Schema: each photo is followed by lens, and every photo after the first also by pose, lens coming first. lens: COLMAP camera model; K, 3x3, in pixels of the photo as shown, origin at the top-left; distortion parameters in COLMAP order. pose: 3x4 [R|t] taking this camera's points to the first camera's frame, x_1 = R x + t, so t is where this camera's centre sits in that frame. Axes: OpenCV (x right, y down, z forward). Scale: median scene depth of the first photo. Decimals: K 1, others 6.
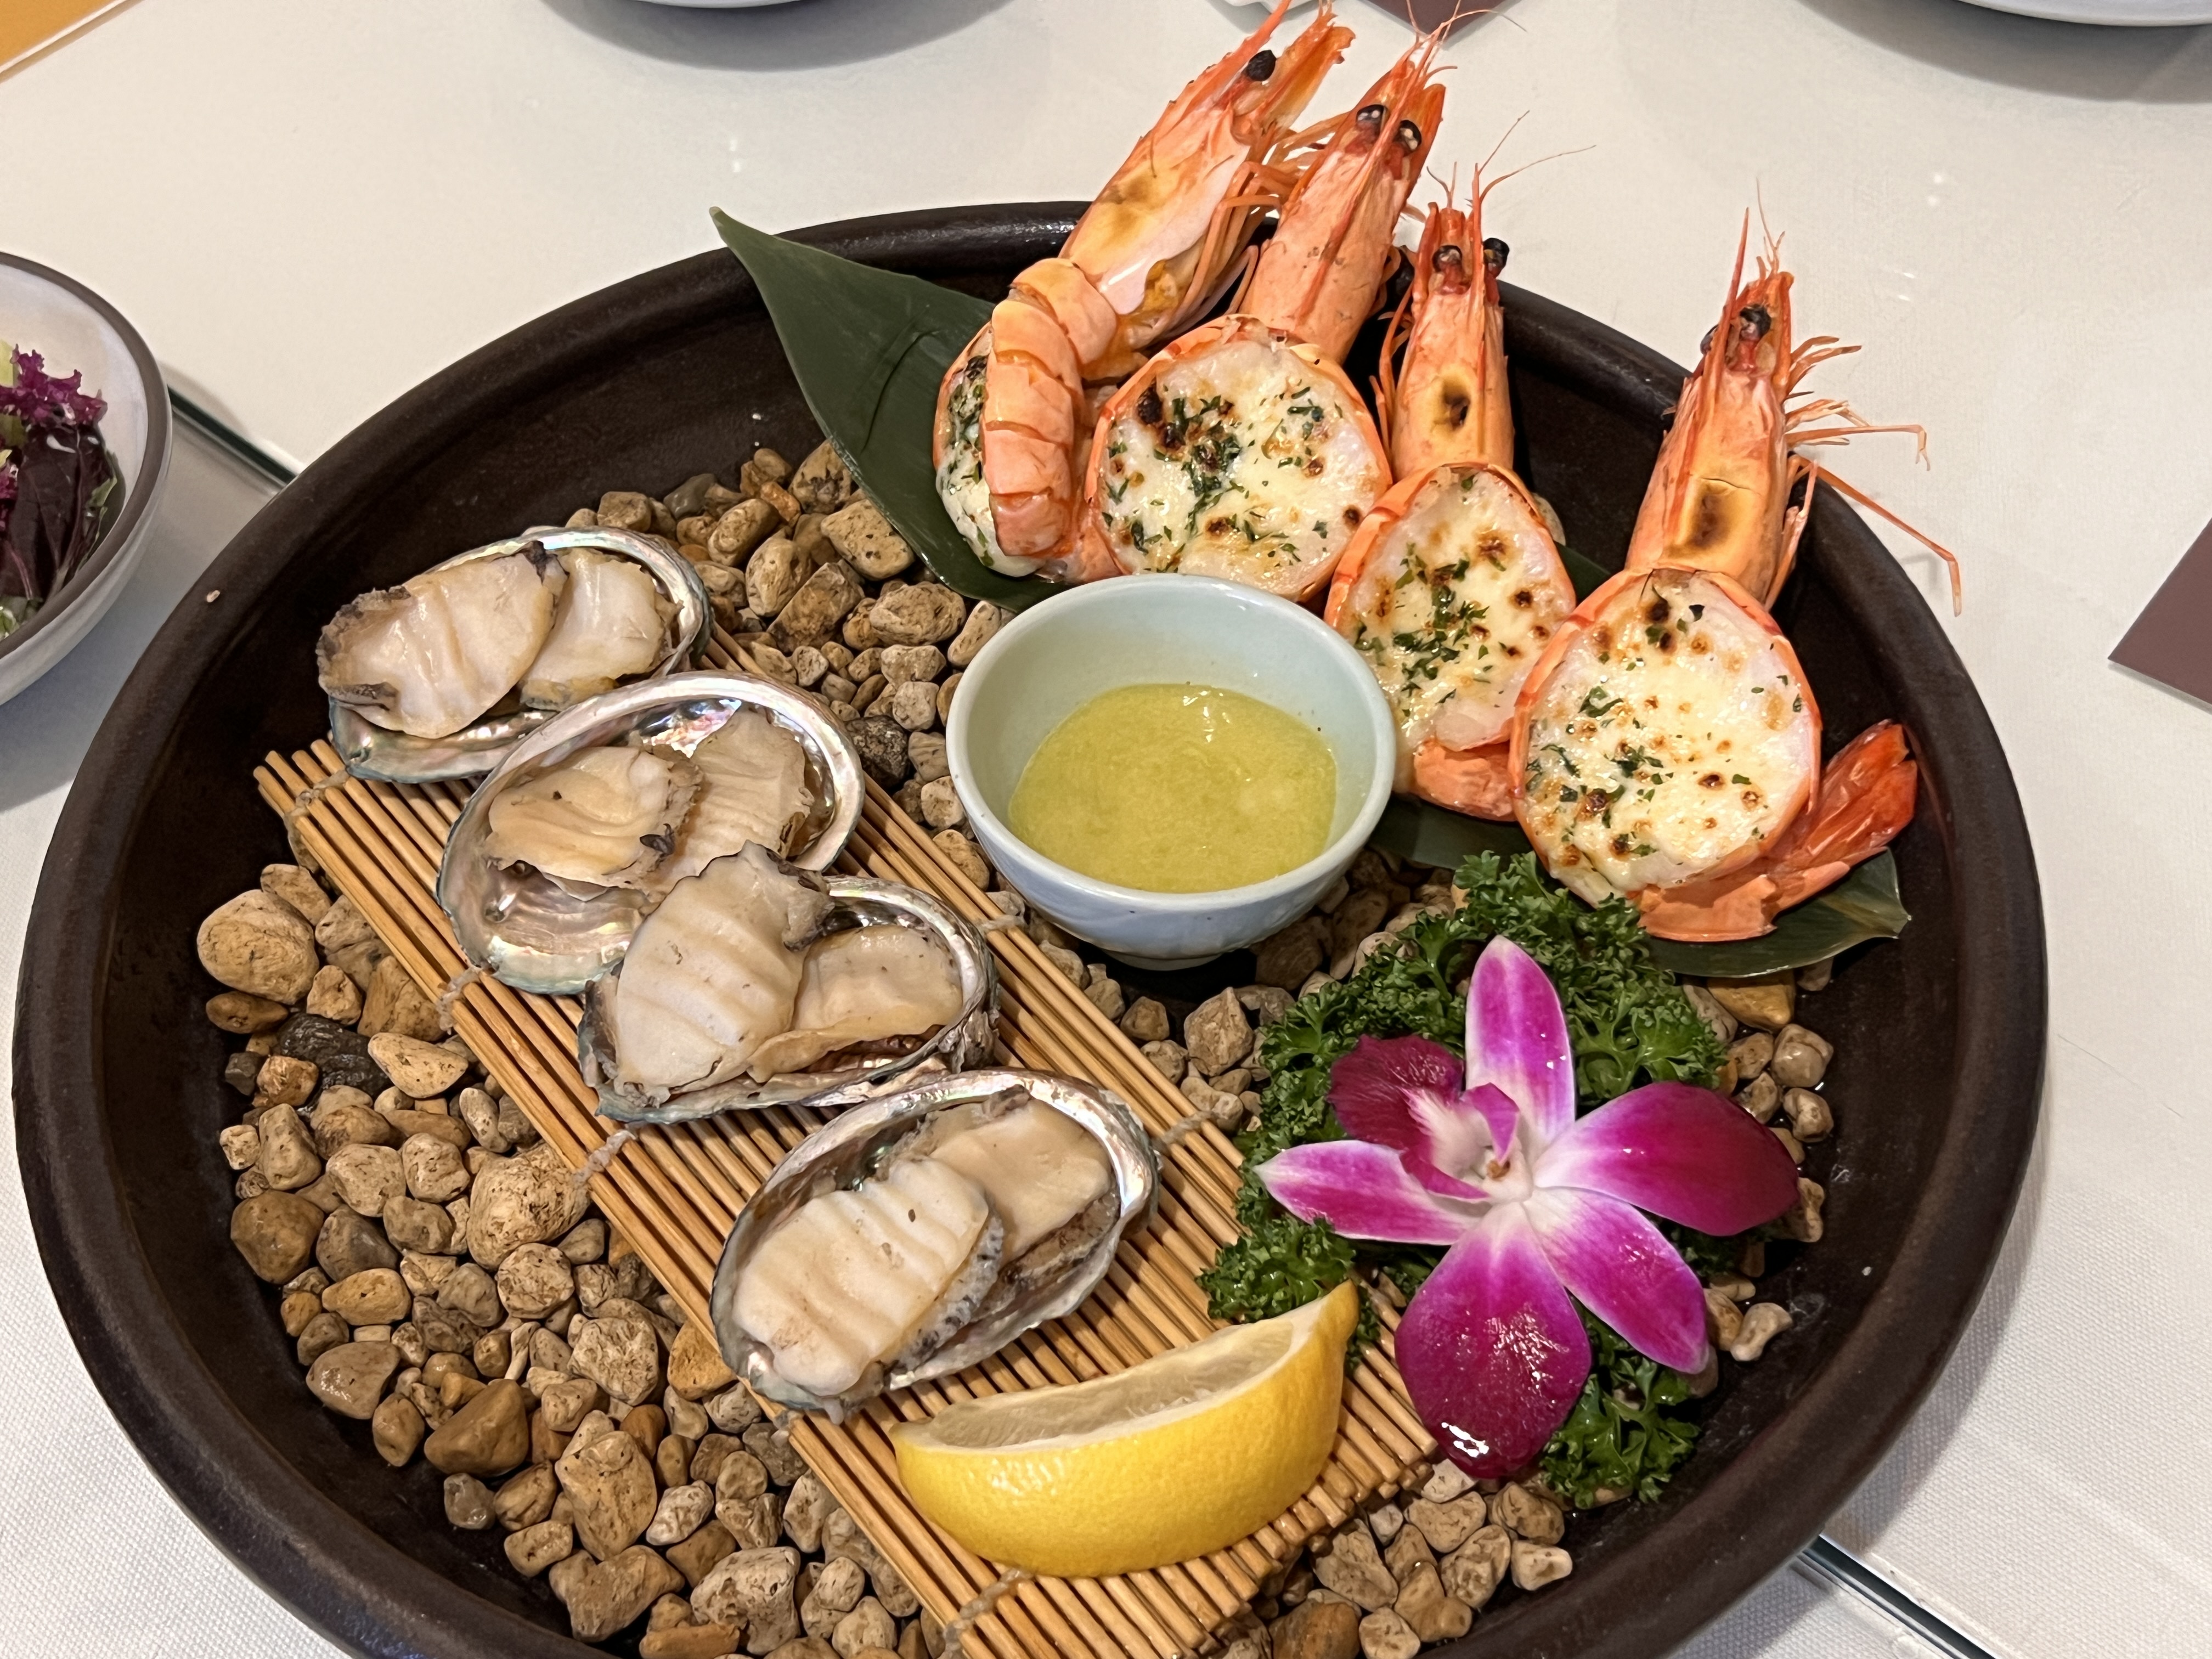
lens RADIAL K [[2886.0, 0, 1105.2], [0, 2886.0, 827.7], [0, 0, 1]] dist [0.085444, 0.000000]
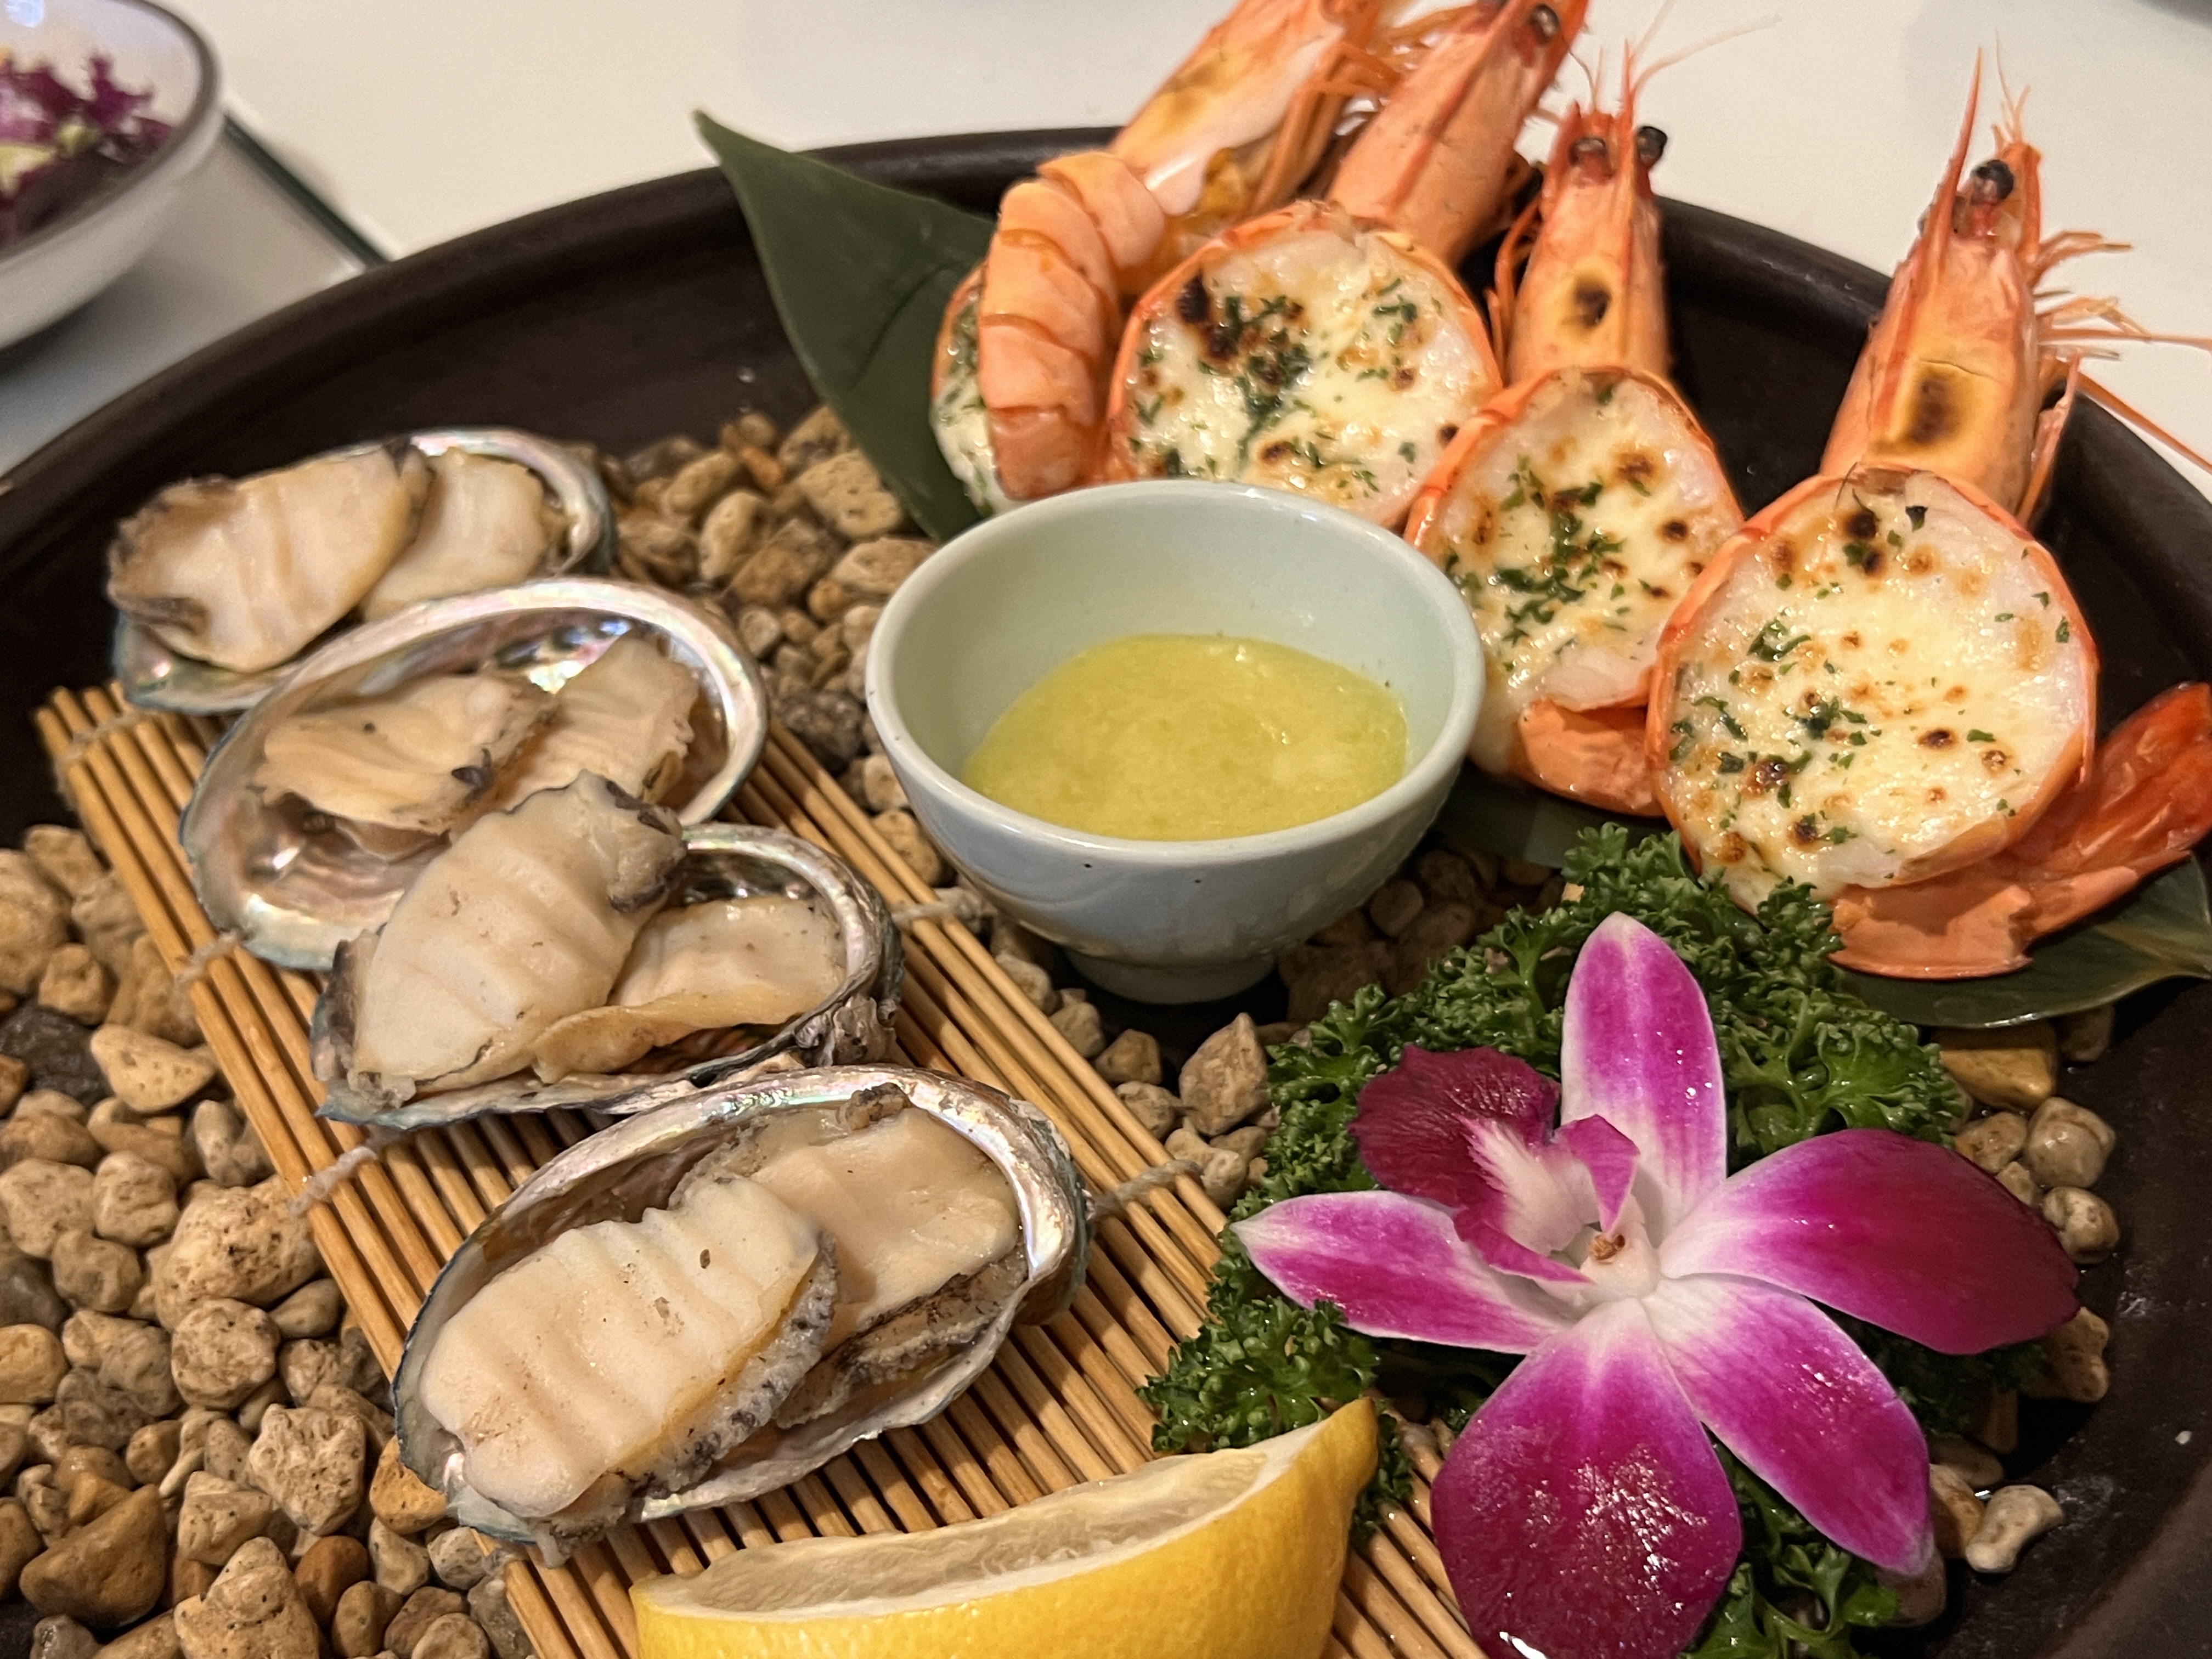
lens RADIAL K [[2538.9, 0, 1091.4], [0, 2538.9, 841.8], [0, 0, 1]] dist [0.006653, 0.000000]
pose [[0.993834, 0.034669, -0.105317, 0.070776], [-0.049163, 0.989168, -0.138310, 0.102820], [0.099381, 0.142635, 0.984773, 0.373765]]
